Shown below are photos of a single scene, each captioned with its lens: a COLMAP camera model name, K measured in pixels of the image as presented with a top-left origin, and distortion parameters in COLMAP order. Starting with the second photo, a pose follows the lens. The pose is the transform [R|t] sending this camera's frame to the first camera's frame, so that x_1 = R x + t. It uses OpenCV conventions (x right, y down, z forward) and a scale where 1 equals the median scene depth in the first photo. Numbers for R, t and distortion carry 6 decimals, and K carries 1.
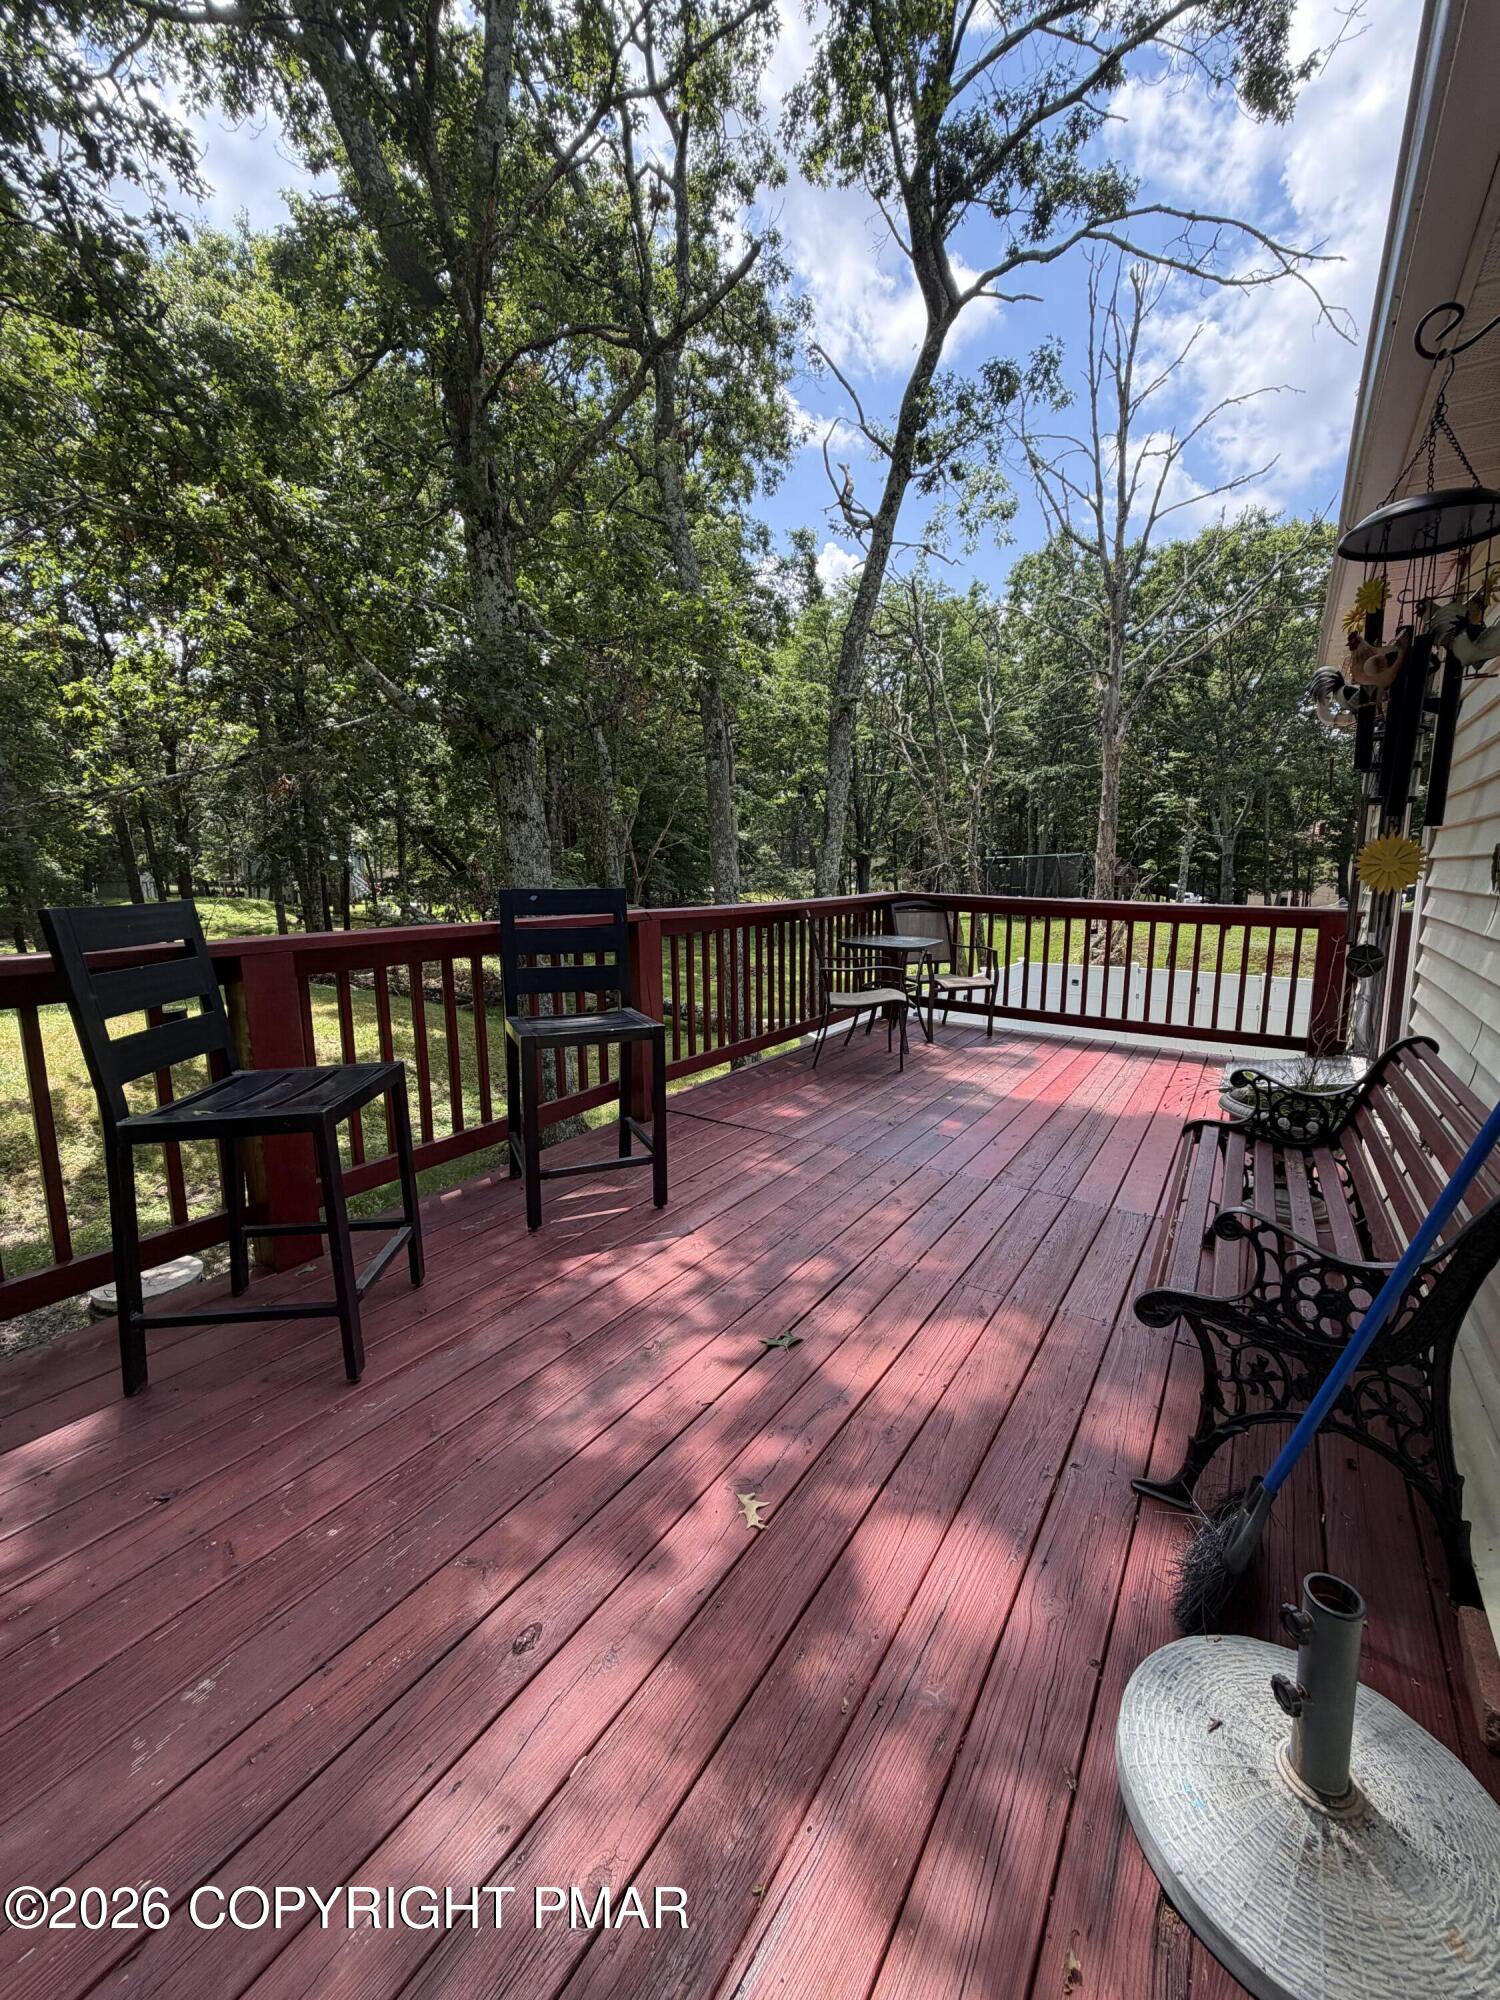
lens RADIAL K [[796.2, 0, 751.7], [0, 796.2, 992.9], [0, 0, 1]] dist [0.000877, -0.000037]
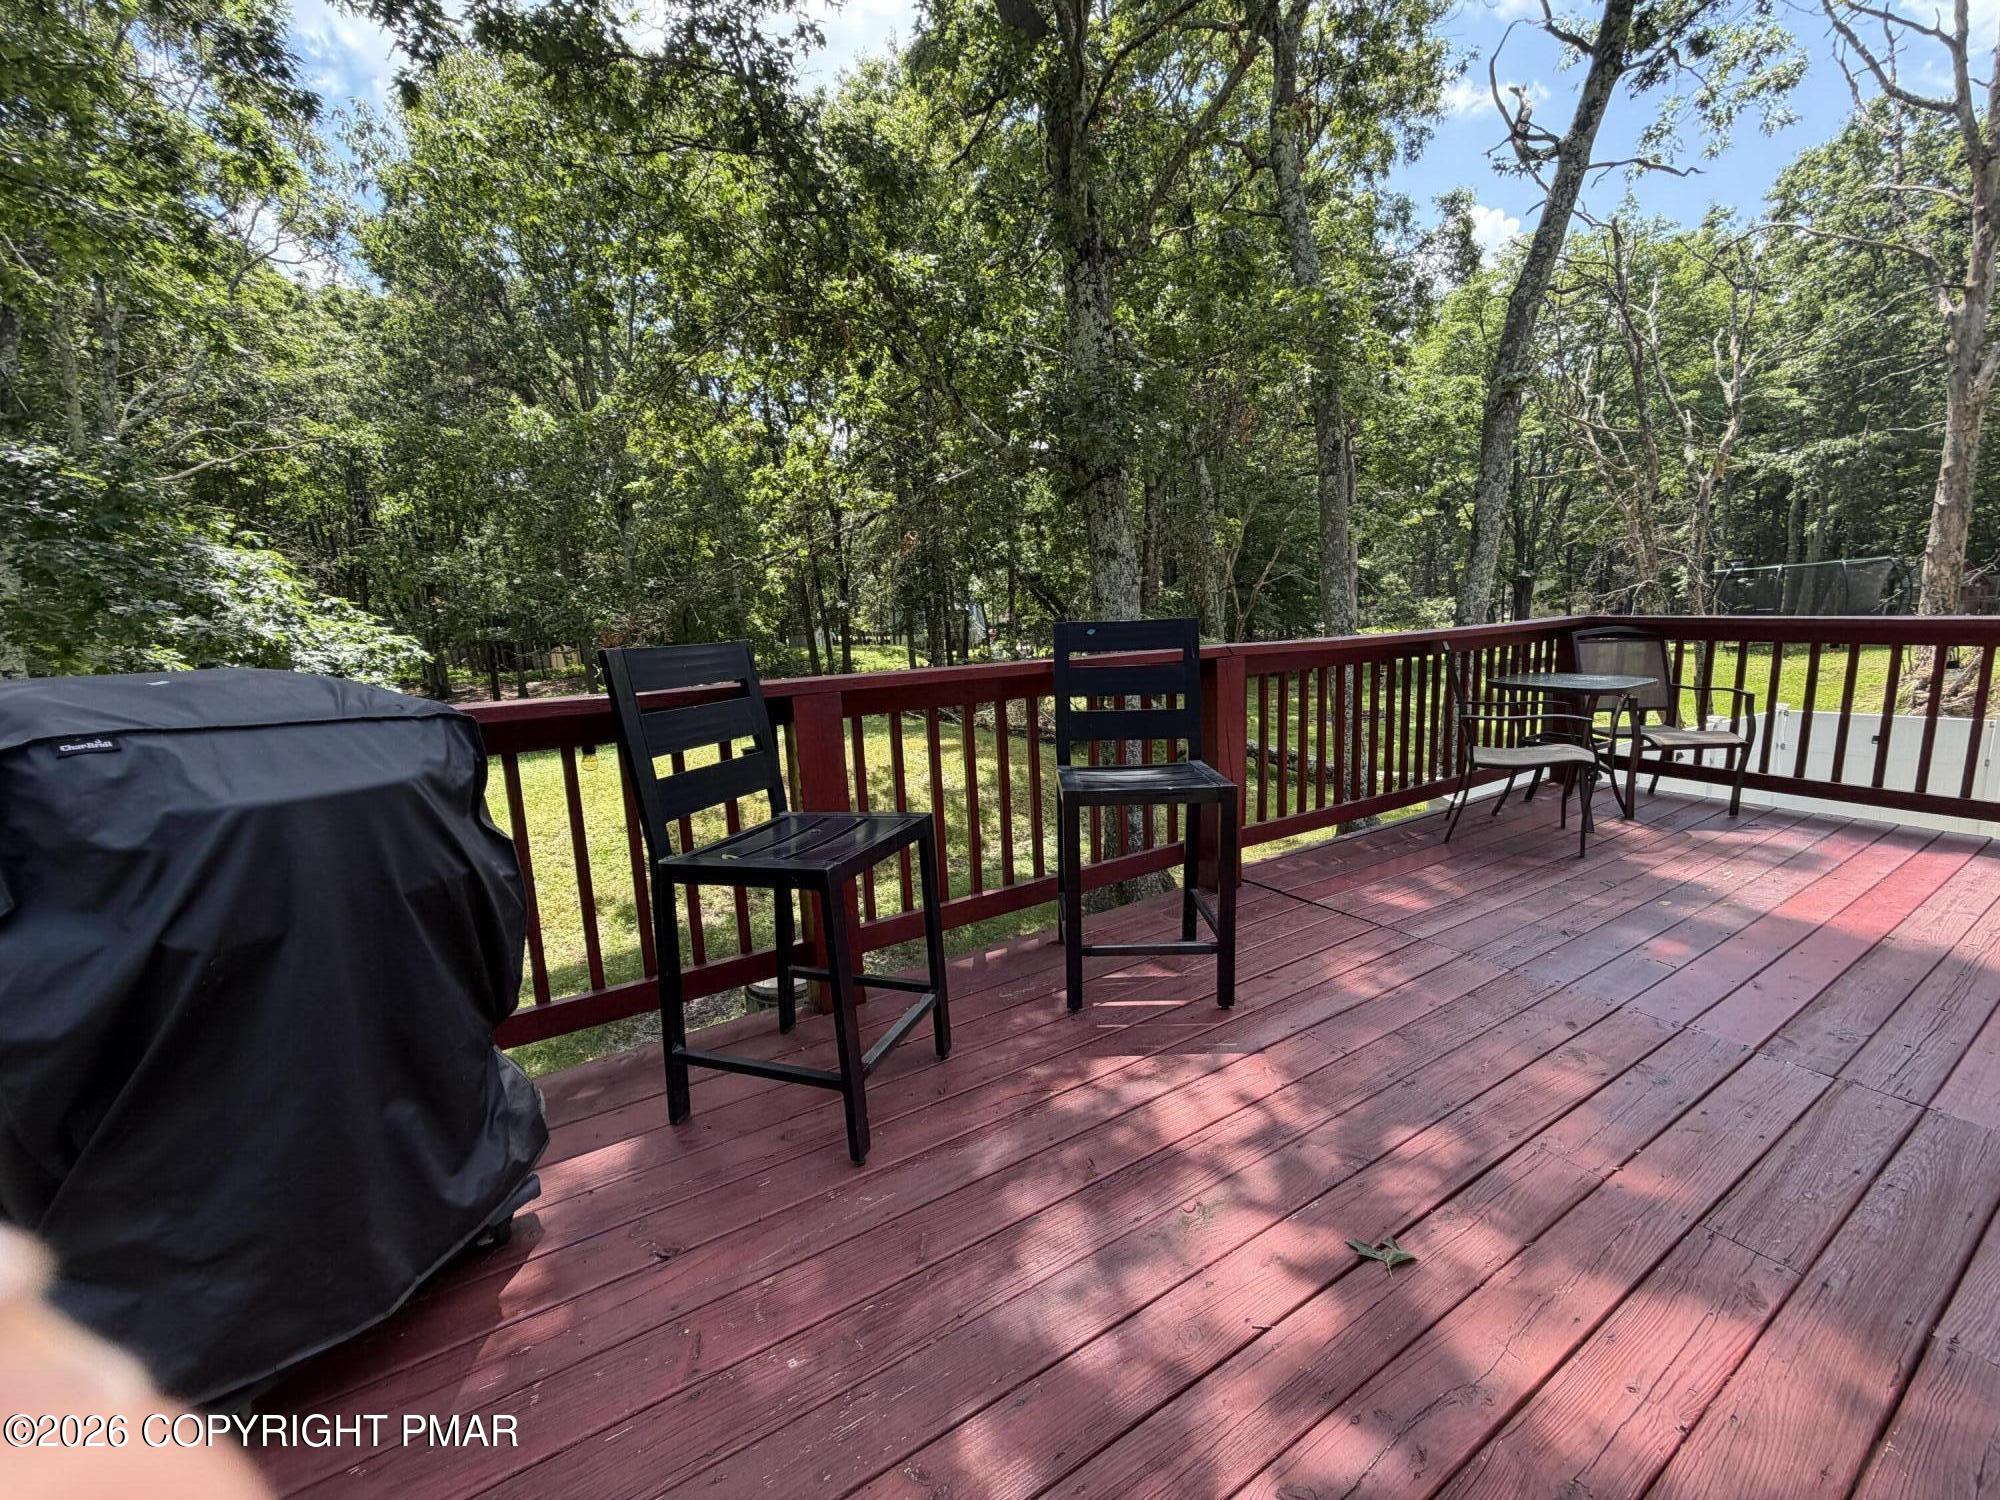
lens RADIAL K [[796.2, 0, 994.4], [0, 796.2, 750.5], [0, 0, 1]] dist [0.000877, -0.000037]
pose [[0.904420, 0.034906, -0.425213, 0.005579], [-0.025860, 0.999300, 0.027028, -0.004992], [0.425859, -0.013449, 0.904690, 0.080371]]
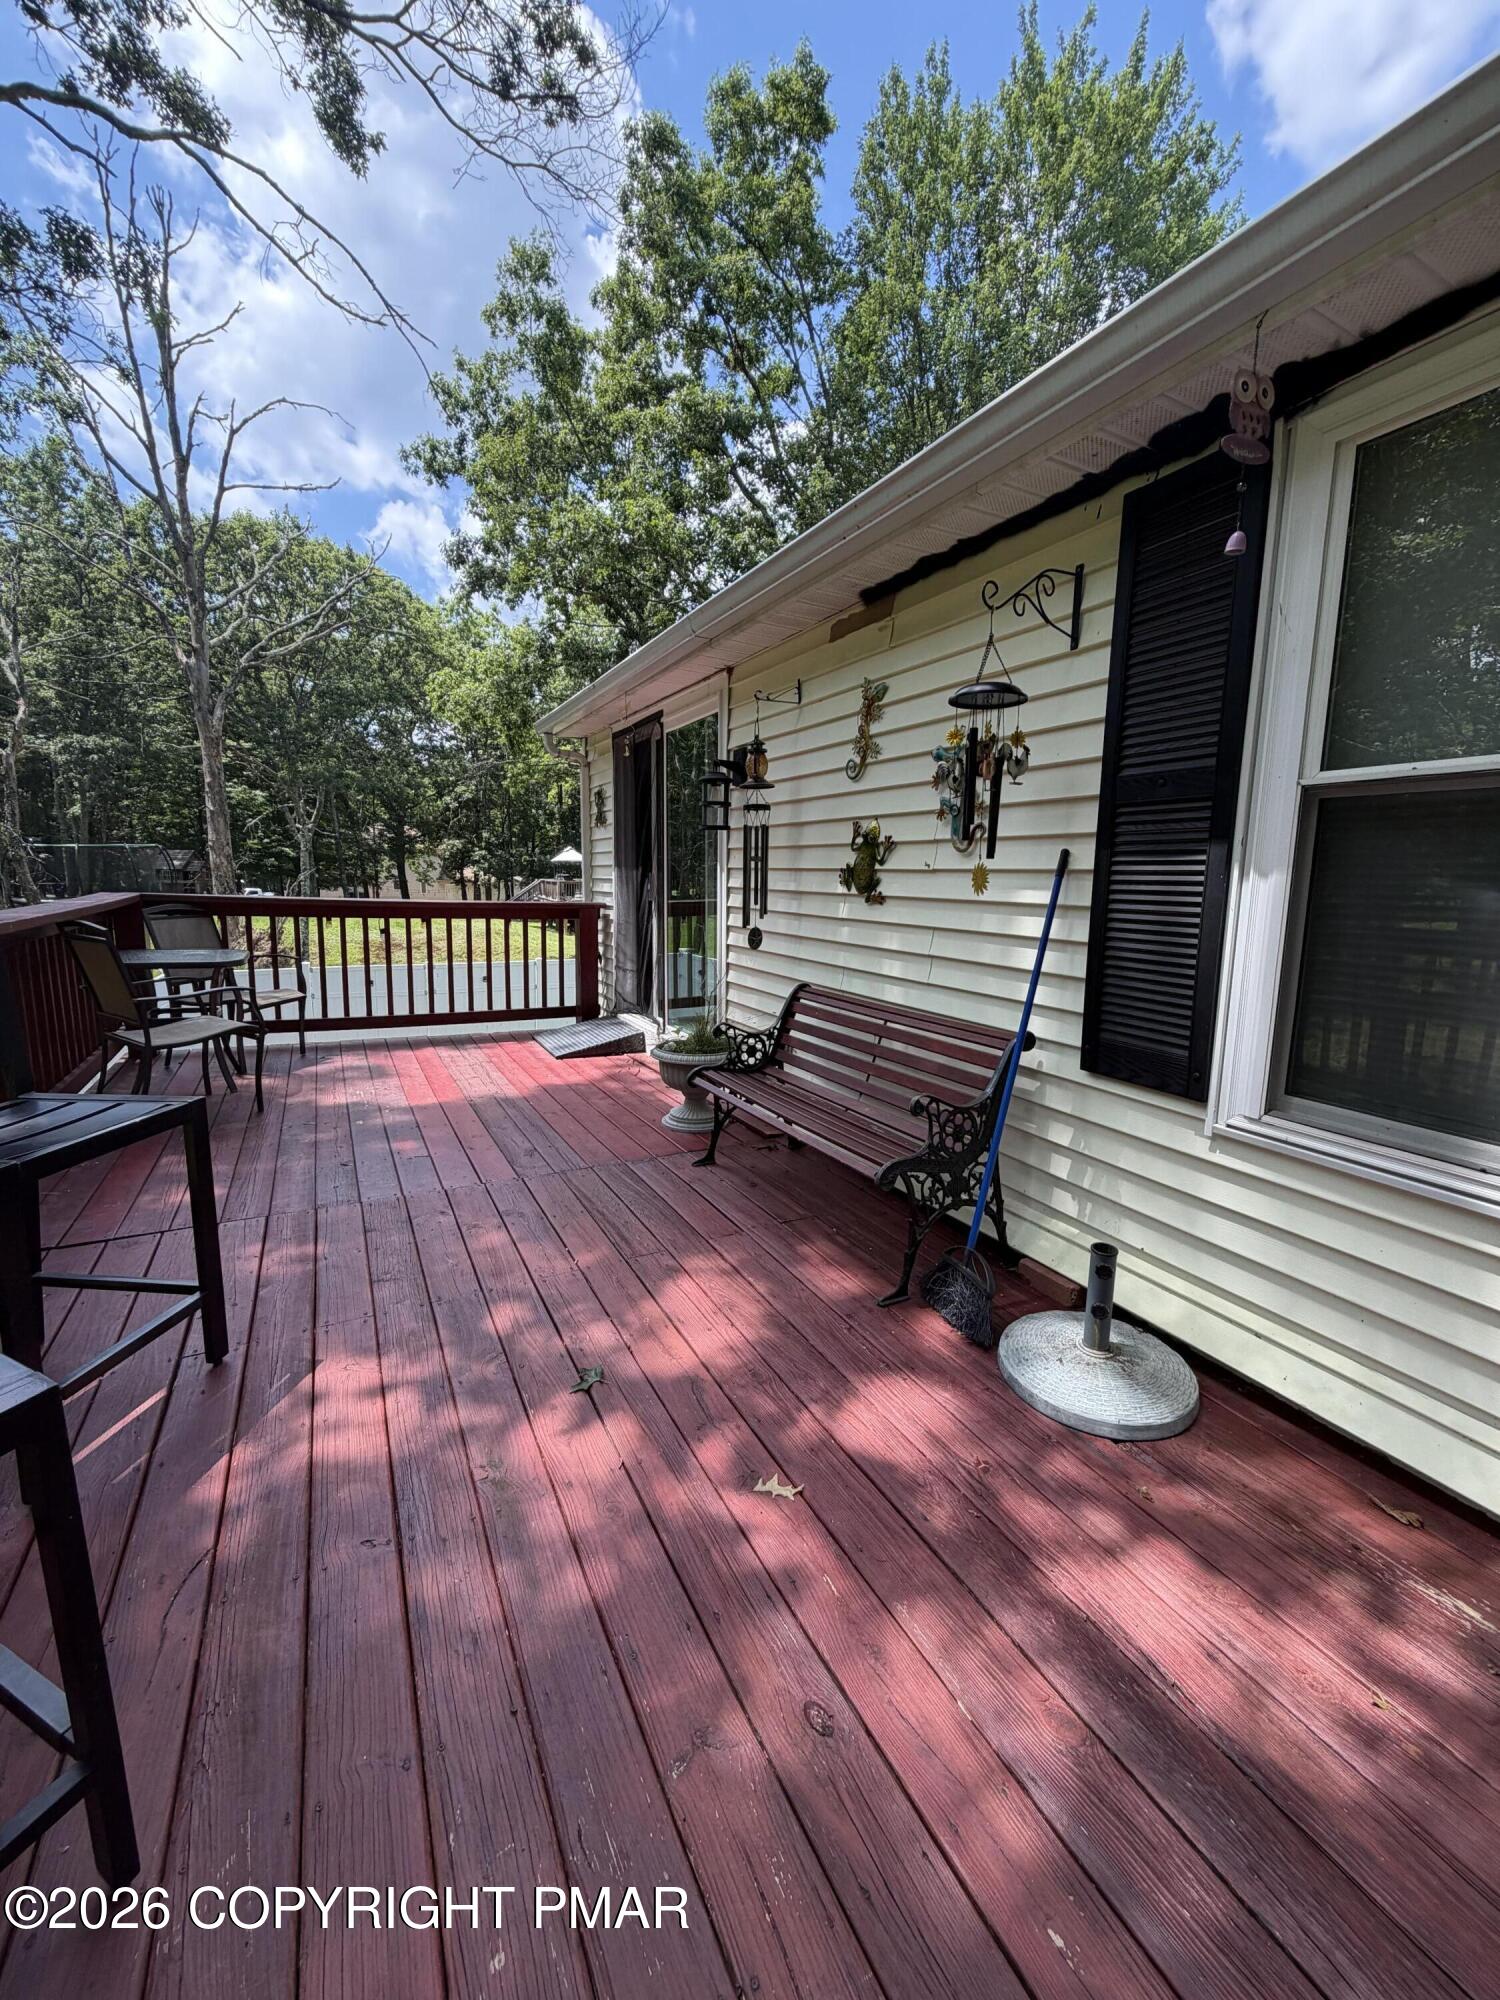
lens RADIAL K [[796.2, 0, 749.8], [0, 796.2, 991.4], [0, 0, 1]] dist [0.000877, -0.000037]
pose [[0.486585, -0.120166, 0.865330, -0.213123], [0.116447, 0.990578, 0.072080, -0.020295], [-0.865838, 0.065693, 0.495993, 0.117387]]
